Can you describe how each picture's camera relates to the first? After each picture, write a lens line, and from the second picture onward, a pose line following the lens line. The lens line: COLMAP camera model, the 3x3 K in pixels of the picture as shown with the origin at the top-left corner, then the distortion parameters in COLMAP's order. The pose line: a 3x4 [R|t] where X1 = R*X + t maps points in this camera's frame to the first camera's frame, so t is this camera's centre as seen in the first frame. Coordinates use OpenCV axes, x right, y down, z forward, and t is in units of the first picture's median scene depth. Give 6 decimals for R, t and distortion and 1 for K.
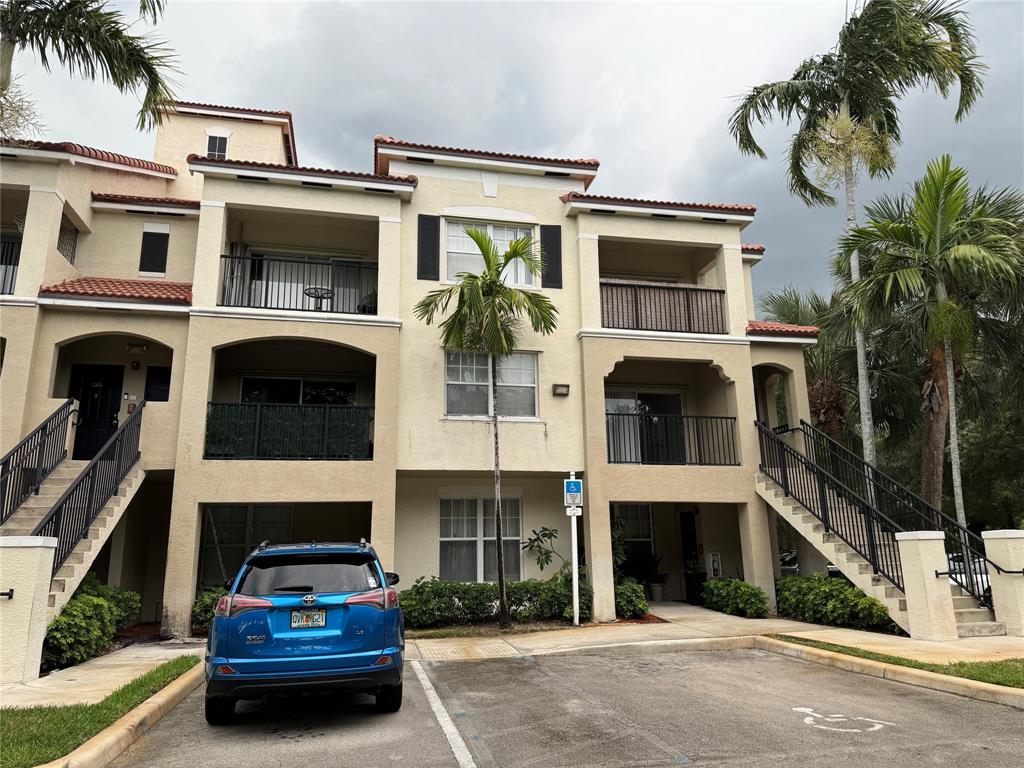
lens RADIAL K [[723.7, 0, 514.2], [0, 723.7, 379.5], [0, 0, 1]] dist [0.115511, -0.144494]
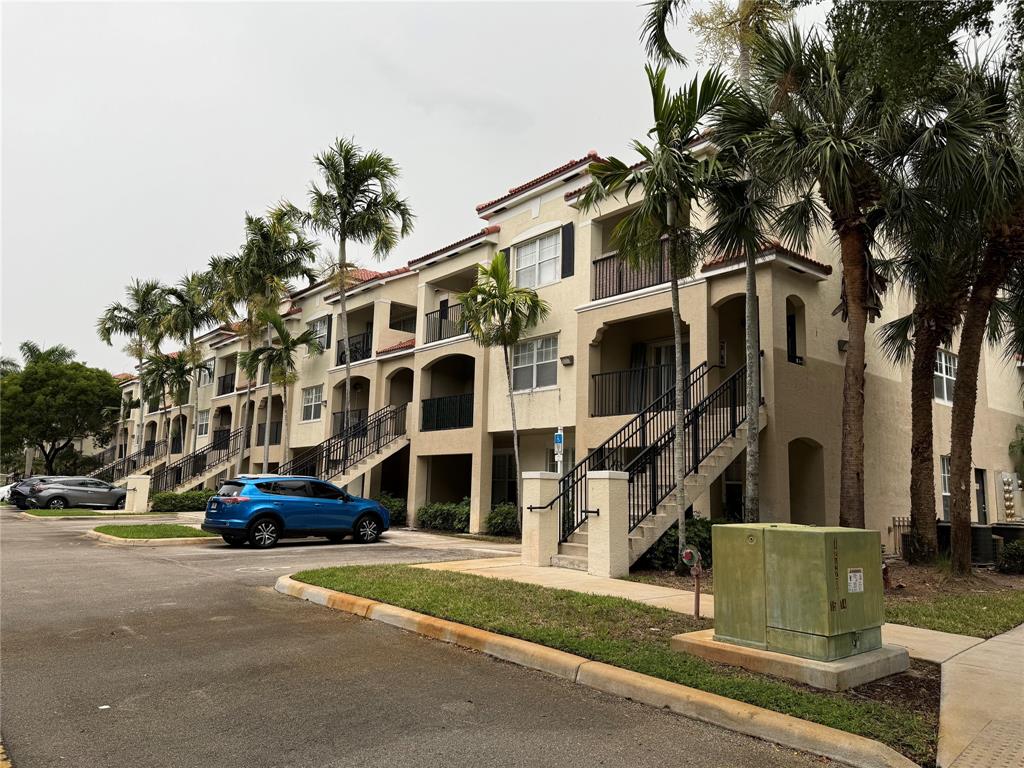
lens RADIAL K [[724.4, 0, 517.1], [0, 724.4, 383.6], [0, 0, 1]] dist [0.130129, -0.149423]
pose [[0.458107, -0.104068, -0.882784, 1.129332], [0.178595, 0.983647, -0.023280, 0.066954], [0.870771, -0.146996, 0.469202, 0.341575]]
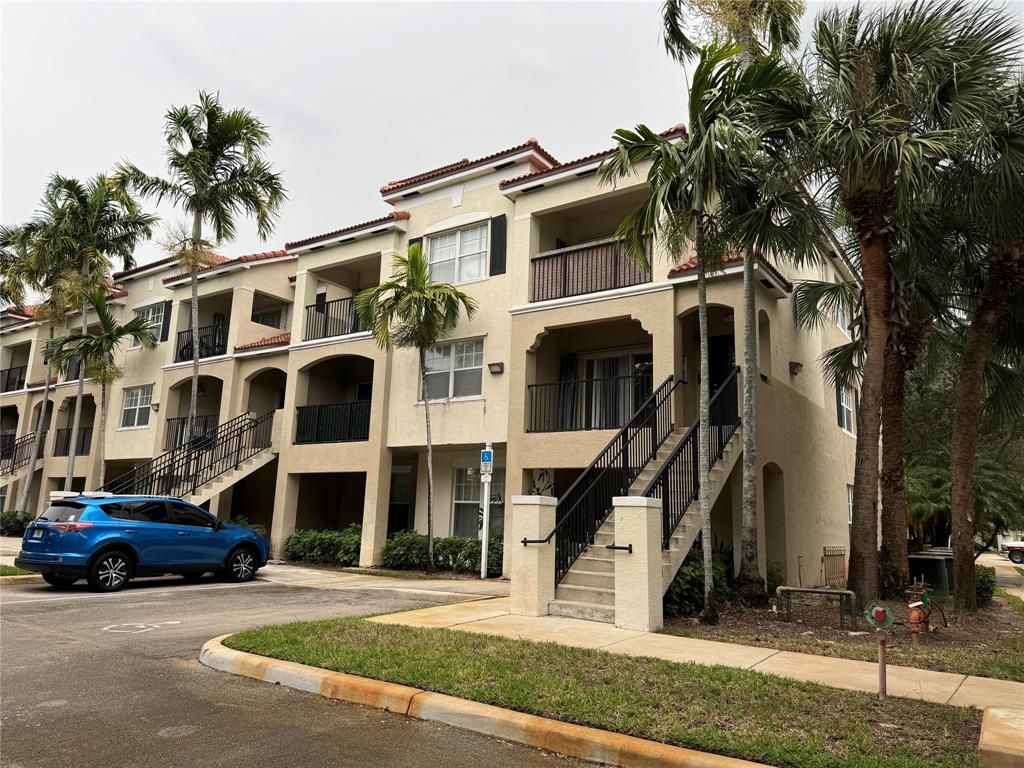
lens RADIAL K [[723.7, 0, 514.2], [0, 723.7, 379.5], [0, 0, 1]] dist [0.115511, -0.144494]
pose [[0.671923, -0.102839, -0.733447, 0.892104], [0.132404, 0.991038, -0.017659, 0.054618], [0.728690, -0.085246, 0.679517, 0.280098]]
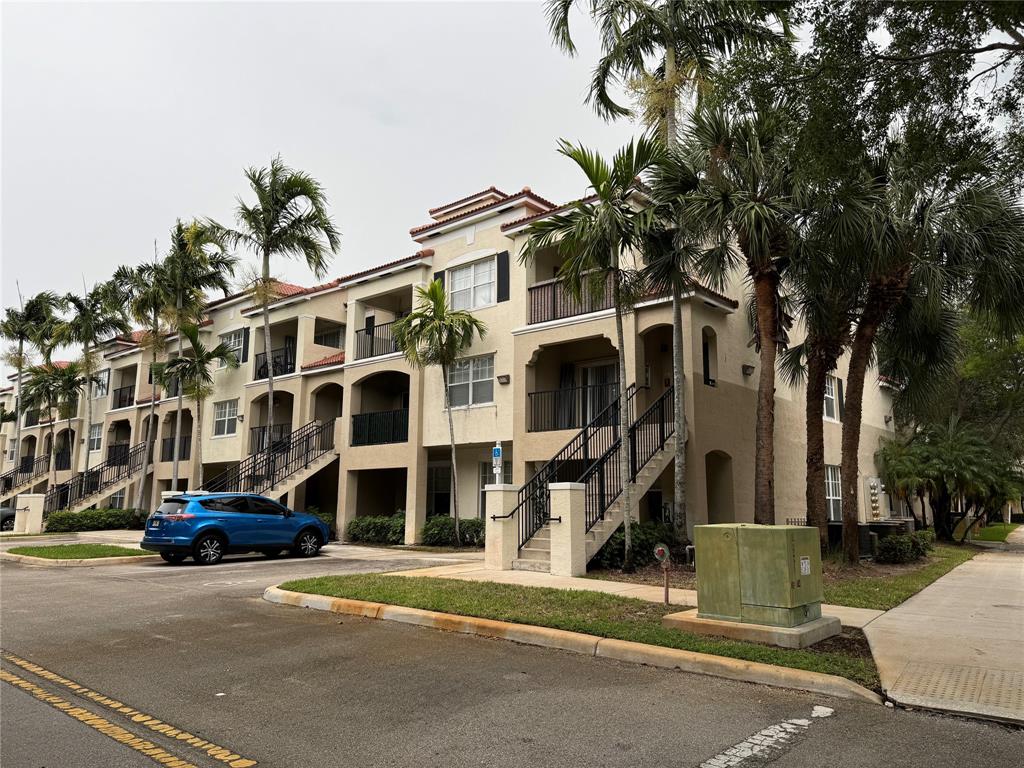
lens RADIAL K [[723.9, 0, 522.8], [0, 723.9, 384.2], [0, 0, 1]] dist [0.179128, -0.285343]
pose [[0.593216, -0.112391, -0.797159, 1.159457], [0.175886, 0.984379, -0.007899, 0.039706], [0.785594, -0.135523, 0.603718, 0.225230]]
